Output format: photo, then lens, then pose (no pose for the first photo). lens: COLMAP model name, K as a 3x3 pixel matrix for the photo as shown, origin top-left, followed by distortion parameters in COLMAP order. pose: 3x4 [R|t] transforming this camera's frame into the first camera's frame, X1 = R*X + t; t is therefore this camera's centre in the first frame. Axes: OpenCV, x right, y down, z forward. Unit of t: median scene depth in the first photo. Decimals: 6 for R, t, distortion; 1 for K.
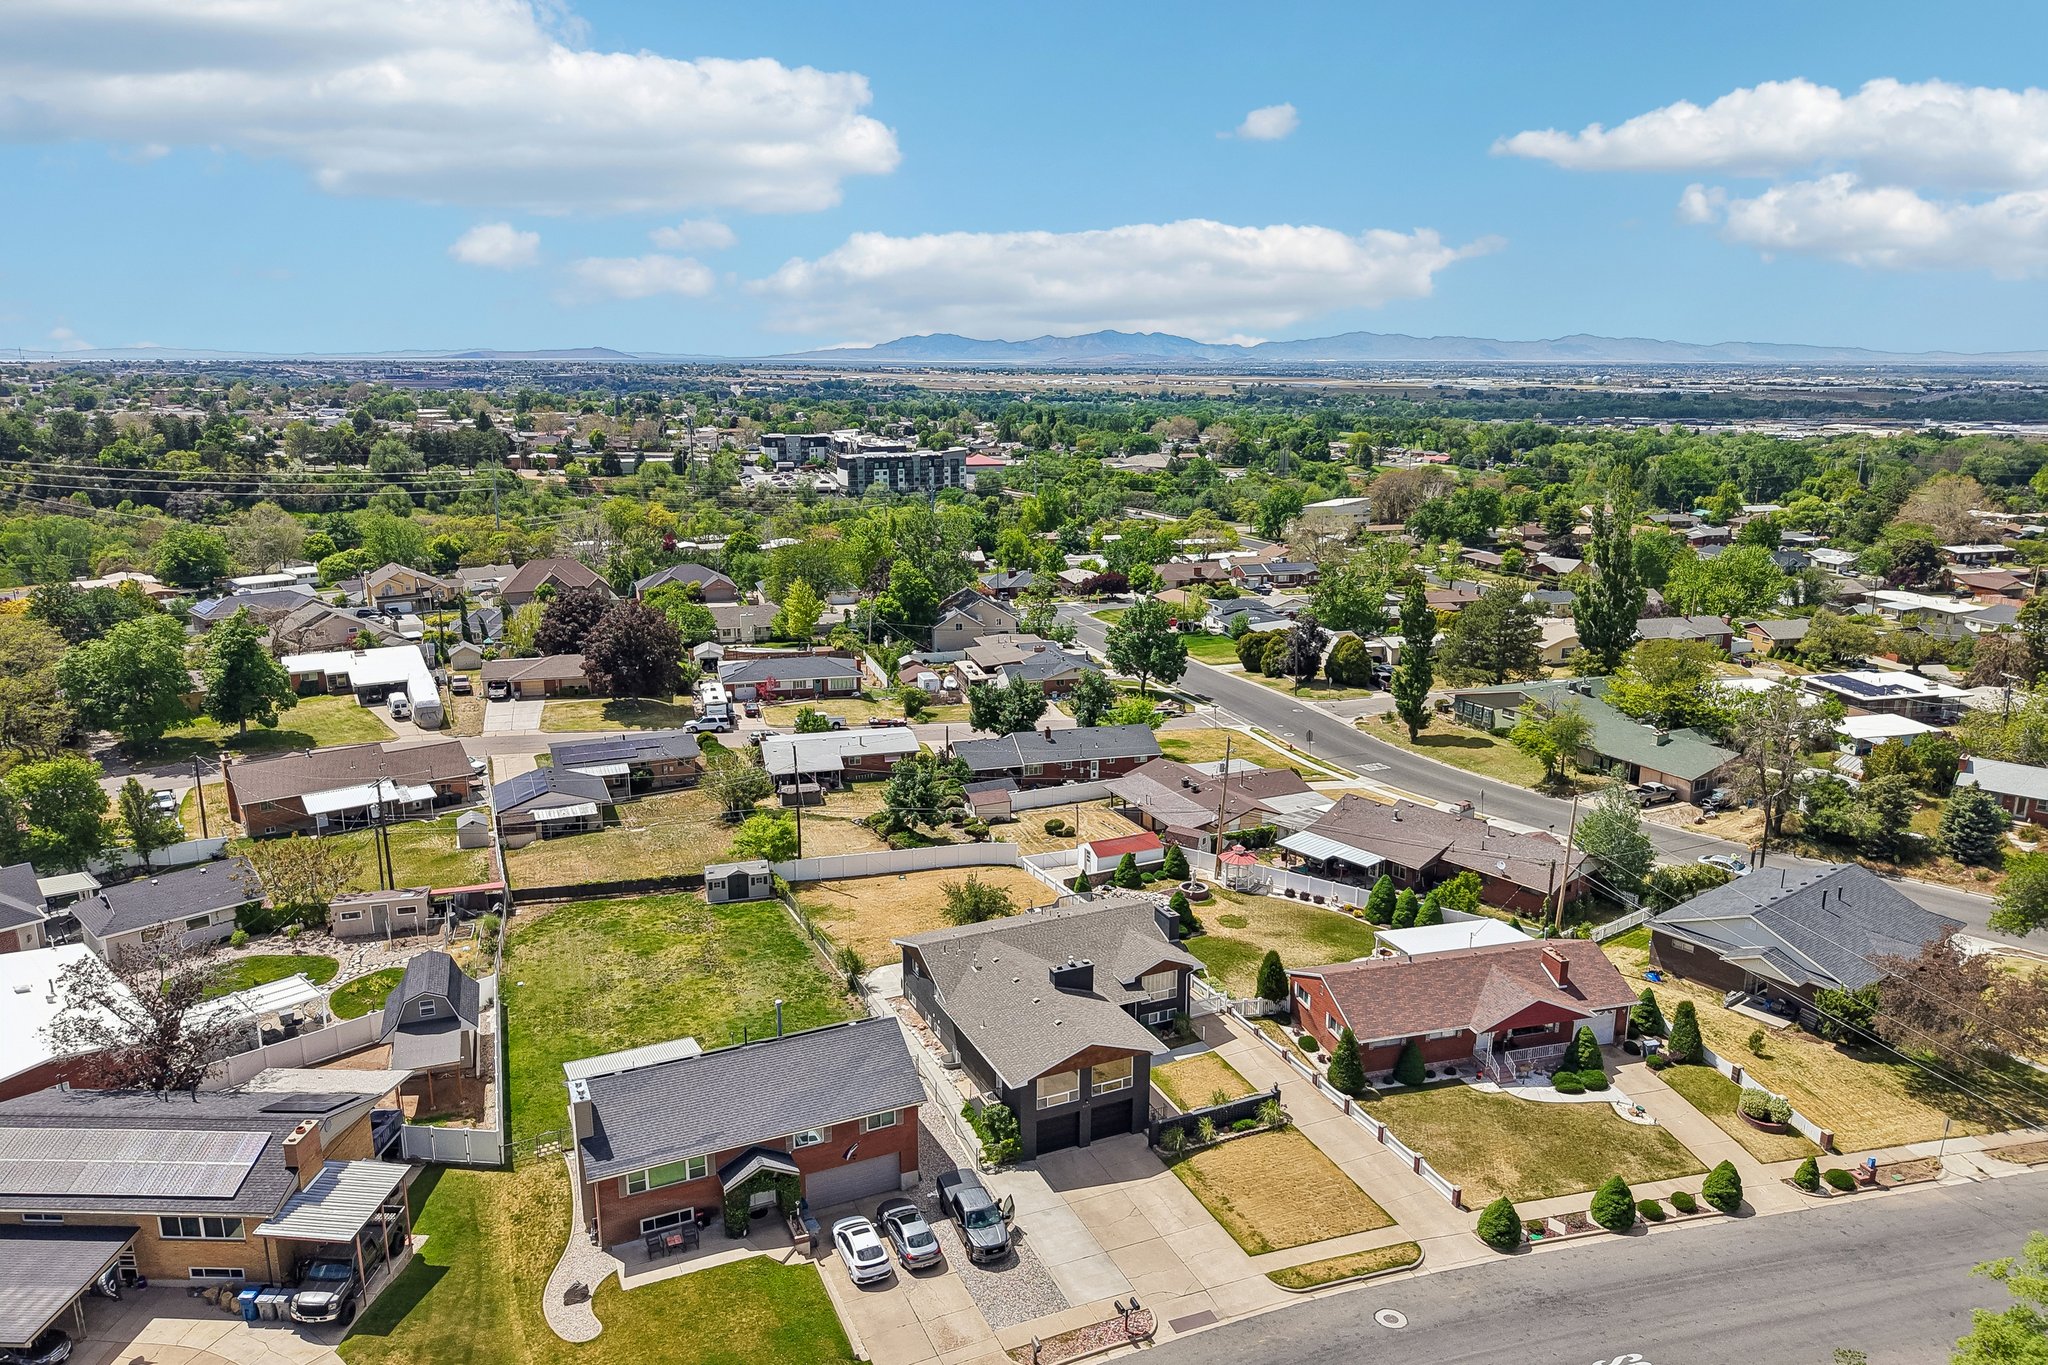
lens RADIAL K [[1359.3, 0, 1024.0], [0, 1359.3, 682.5], [0, 0, 1]] dist [0.067802, -0.094120]
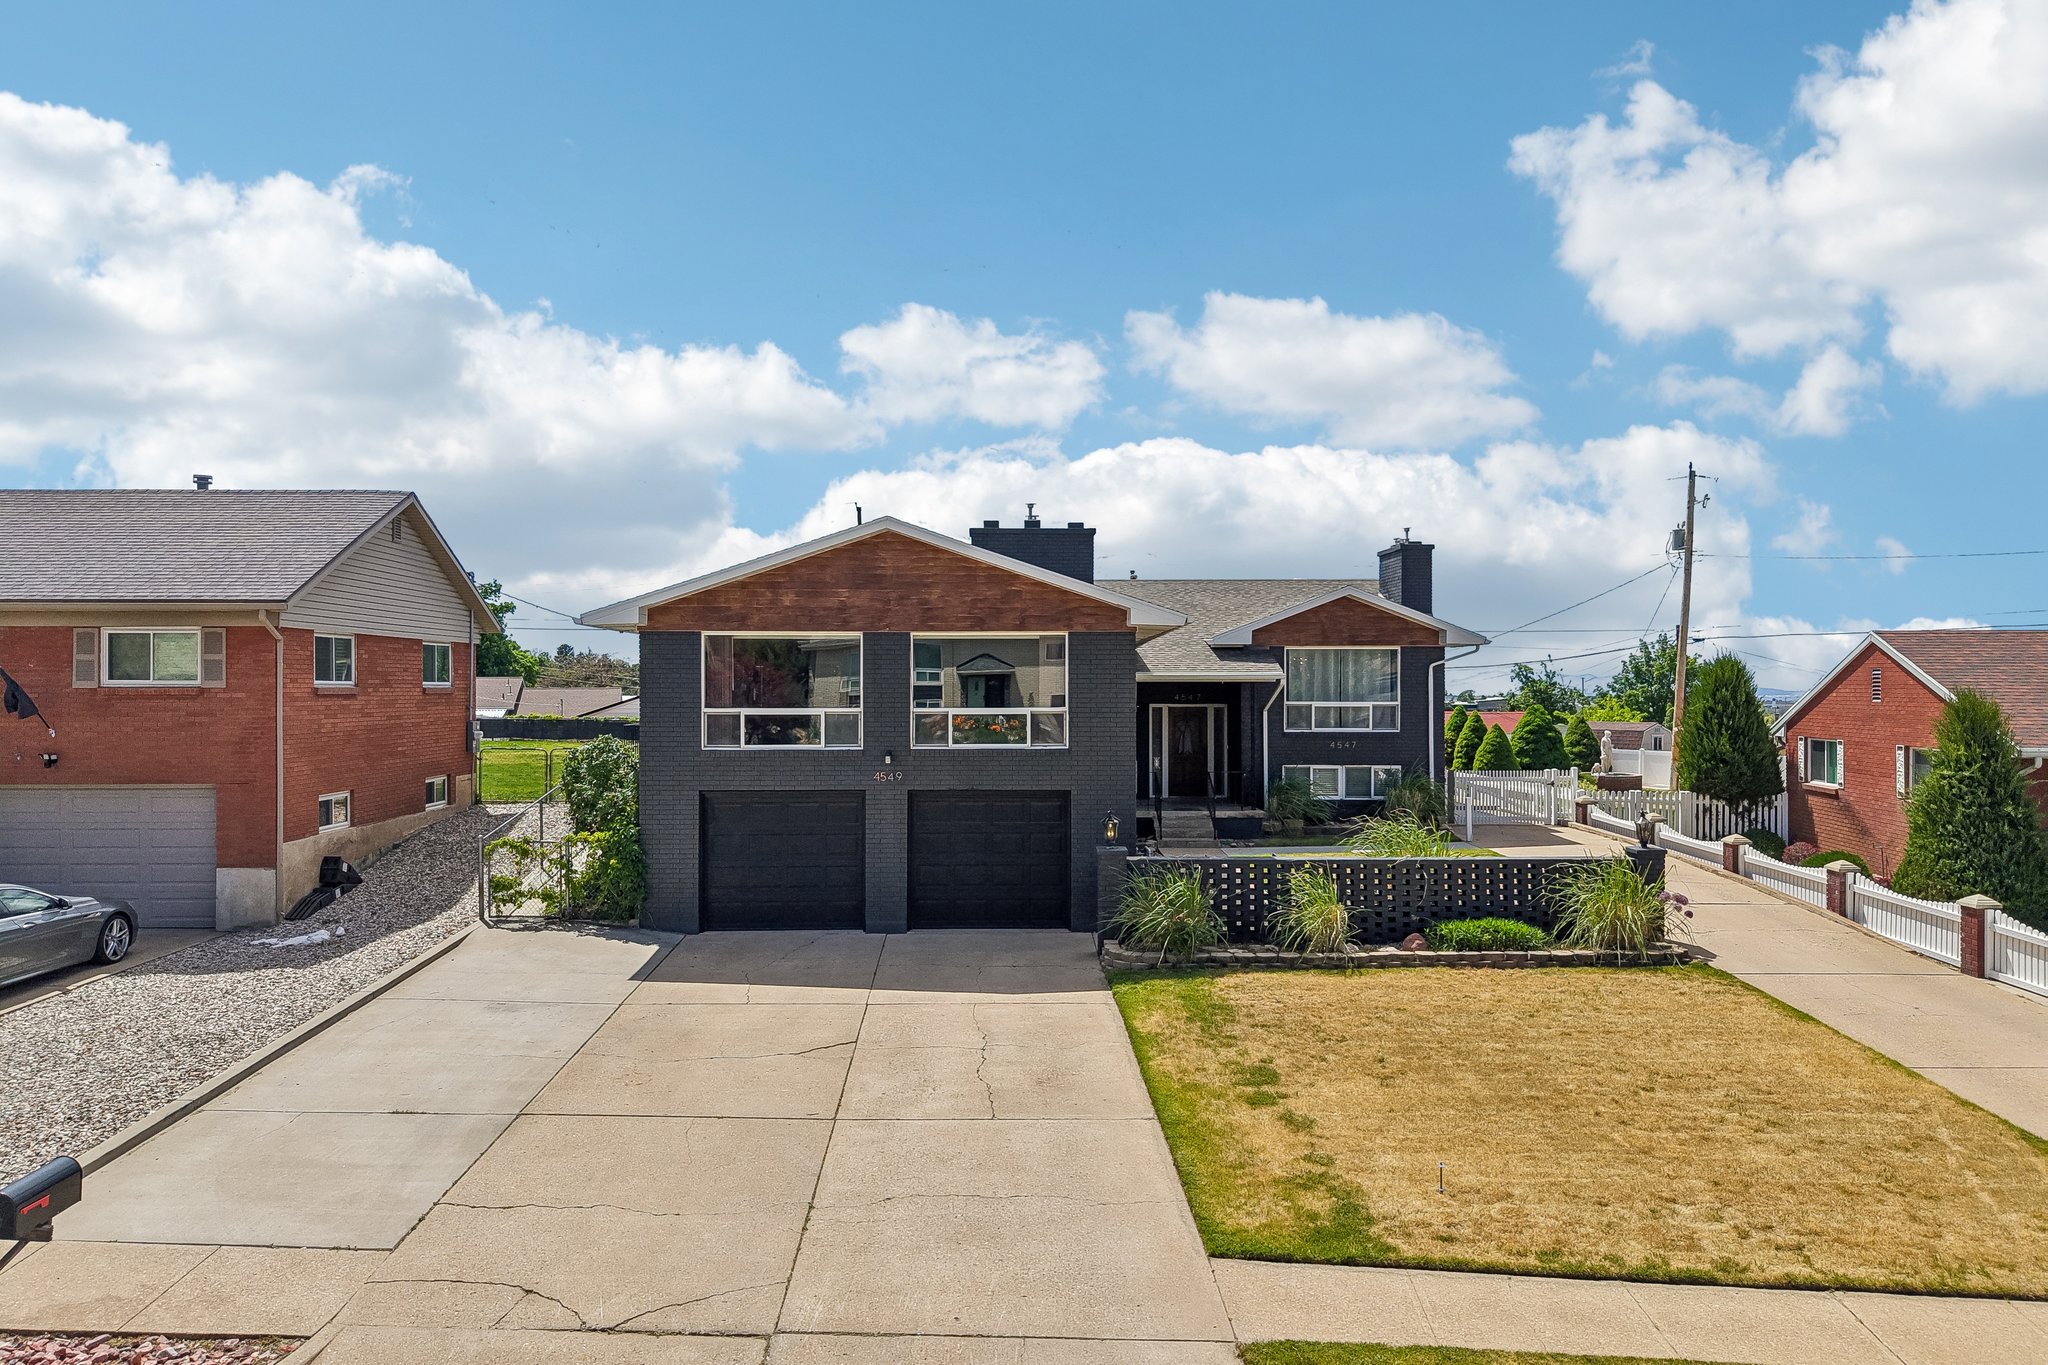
lens RADIAL K [[1378.6, 0, 1024.0], [0, 1378.6, 682.5], [0, 0, 1]] dist [0.034741, -0.002990]
pose [[0.916462, -0.003216, -0.400108, 0.098598], [-0.092271, 0.971317, -0.219157, 0.182090], [0.389337, 0.237768, 0.889878, 0.386209]]
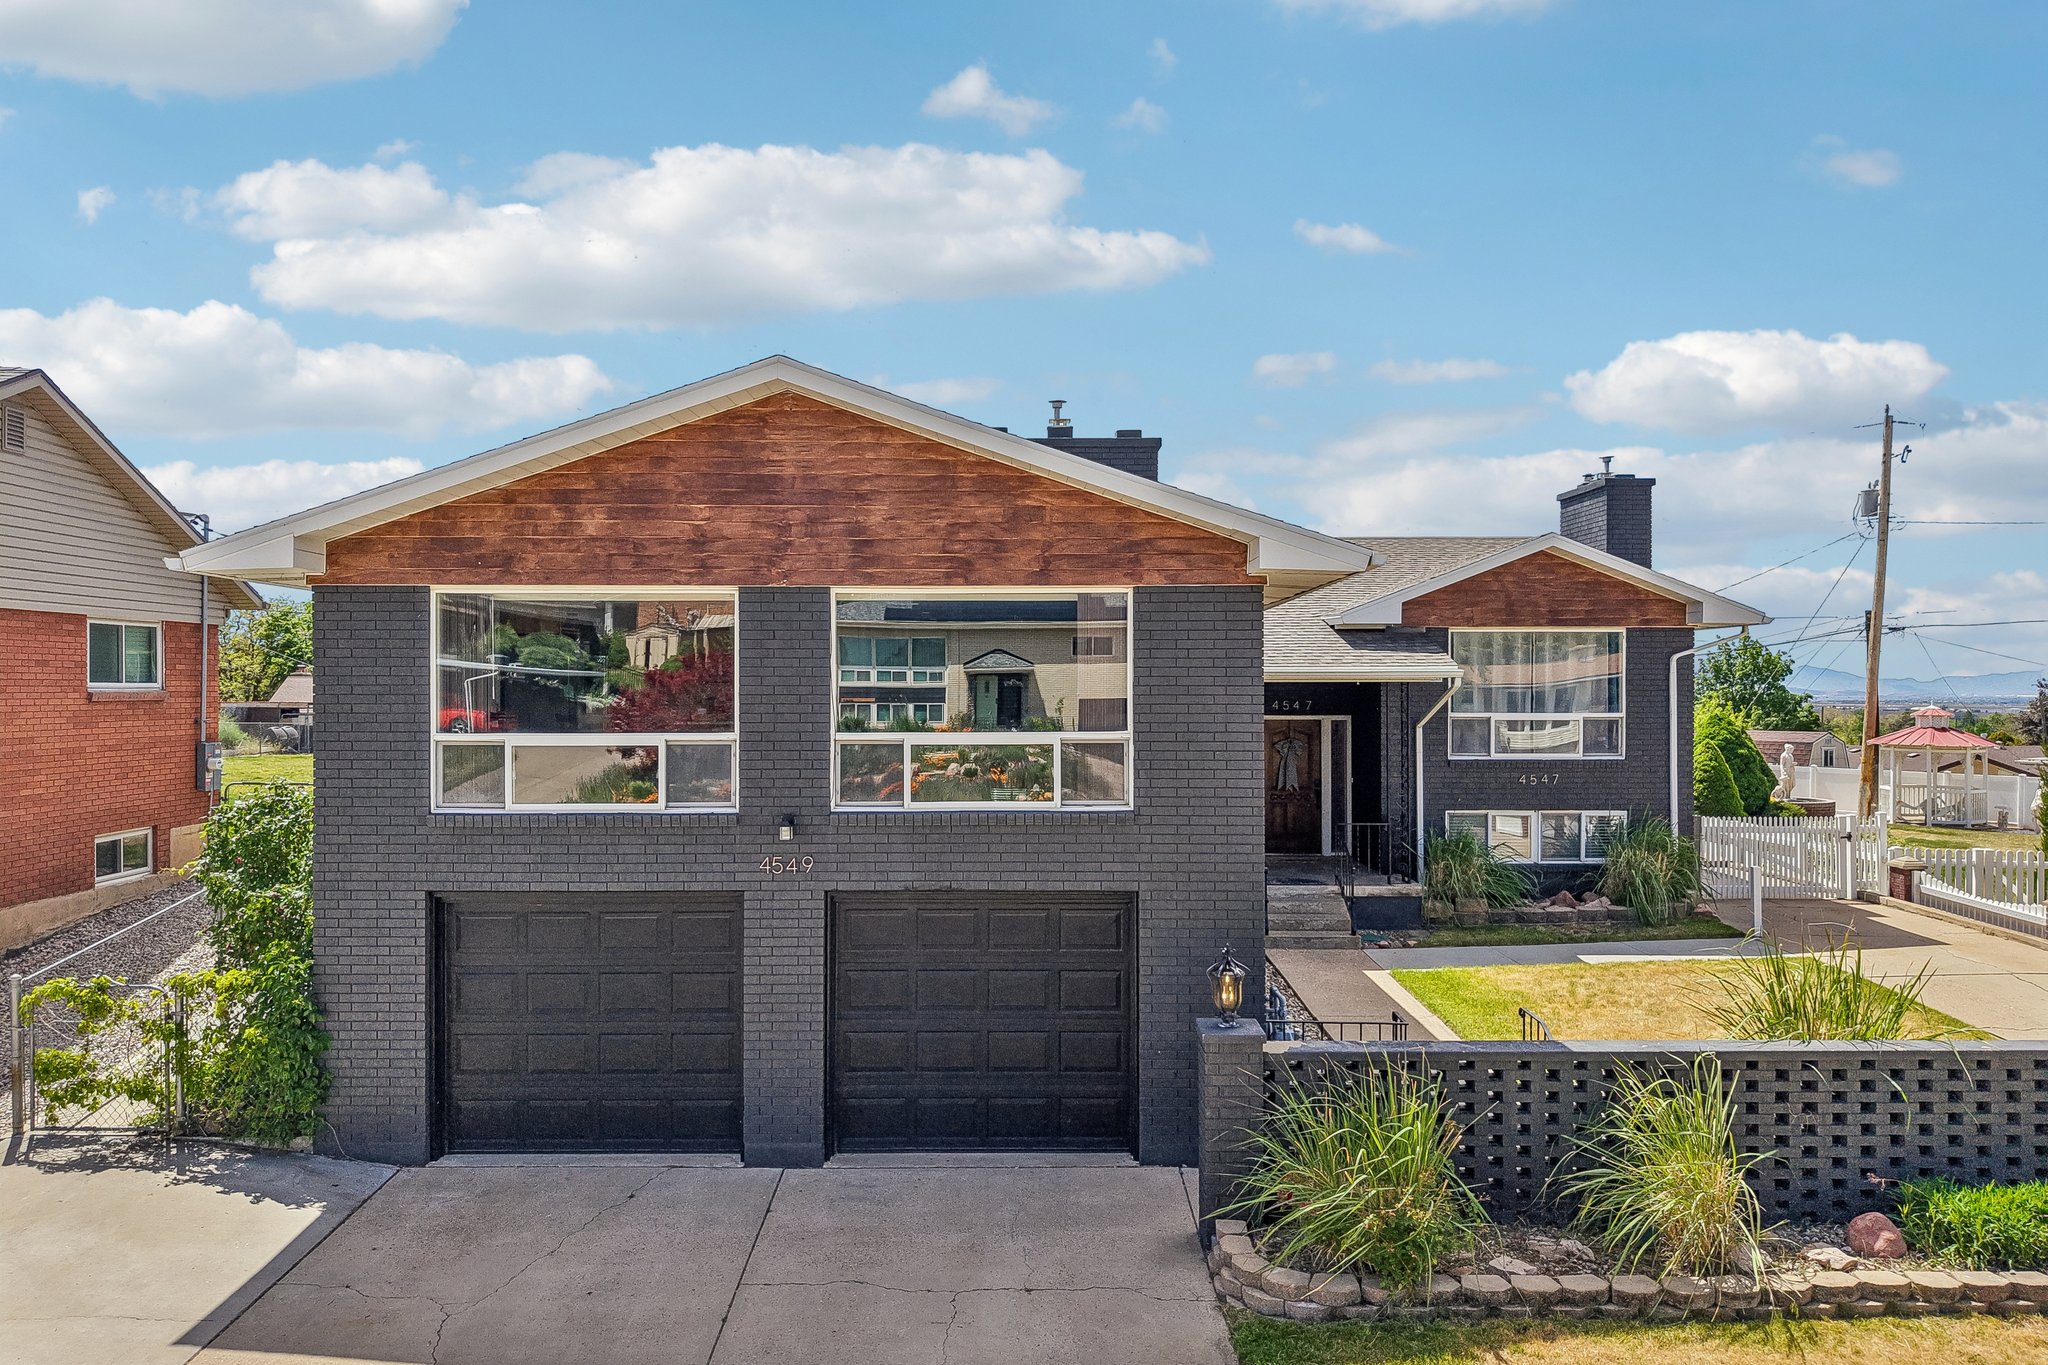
lens RADIAL K [[1381.3, 0, 1024.0], [0, 1381.3, 682.5], [0, 0, 1]] dist [0.021006, -0.018826]
pose [[0.910215, -0.003270, -0.414124, 0.069189], [-0.095584, 0.971312, -0.217756, 0.166016], [0.402956, 0.237788, 0.883789, 0.451172]]
